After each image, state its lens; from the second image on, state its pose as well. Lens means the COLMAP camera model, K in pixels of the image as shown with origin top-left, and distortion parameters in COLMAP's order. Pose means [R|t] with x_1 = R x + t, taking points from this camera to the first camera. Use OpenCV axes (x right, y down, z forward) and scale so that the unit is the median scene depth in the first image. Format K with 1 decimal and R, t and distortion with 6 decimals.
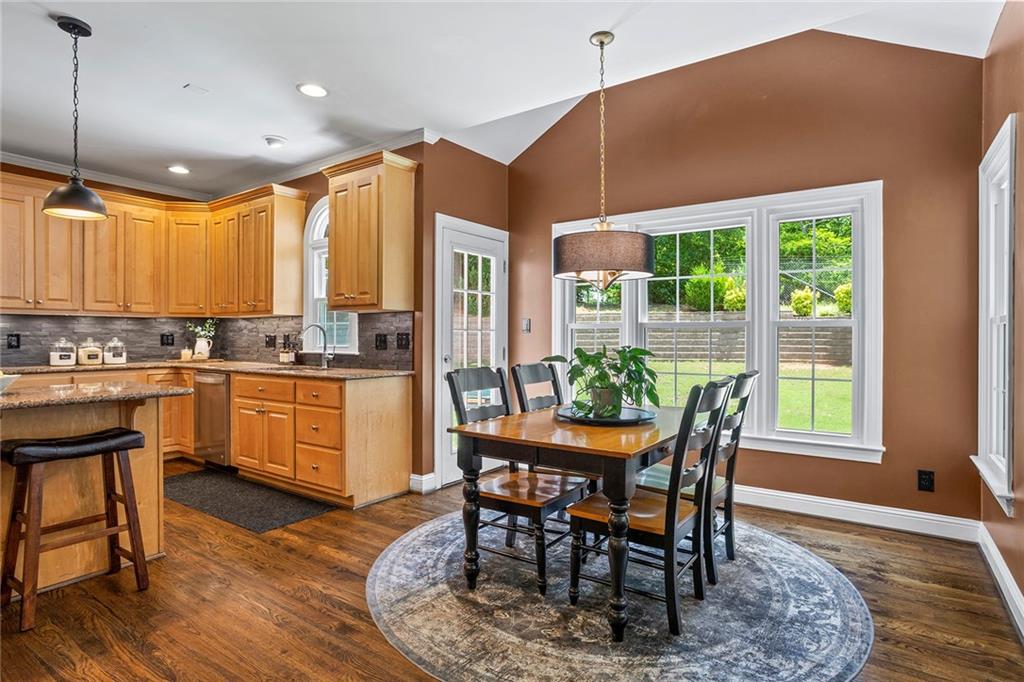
lens RADIAL K [[540.7, 0, 512.0], [0, 540.7, 341.0], [0, 0, 1]] dist [-0.036554, -0.000207]
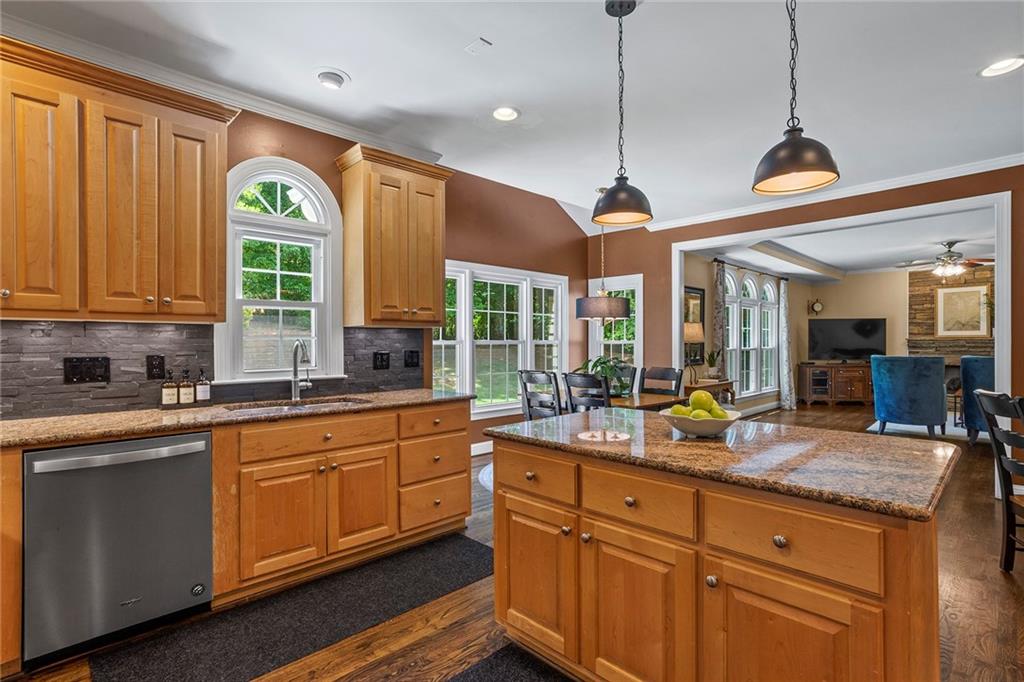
lens RADIAL K [[497.2, 0, 512.0], [0, 497.2, 341.0], [0, 0, 1]] dist [-0.001567, -0.000191]
pose [[0.195619, 0.000548, 0.980680, -1.077654], [0.010350, 0.999943, -0.002624, -0.027682], [-0.980625, 0.010663, 0.195603, 0.668191]]
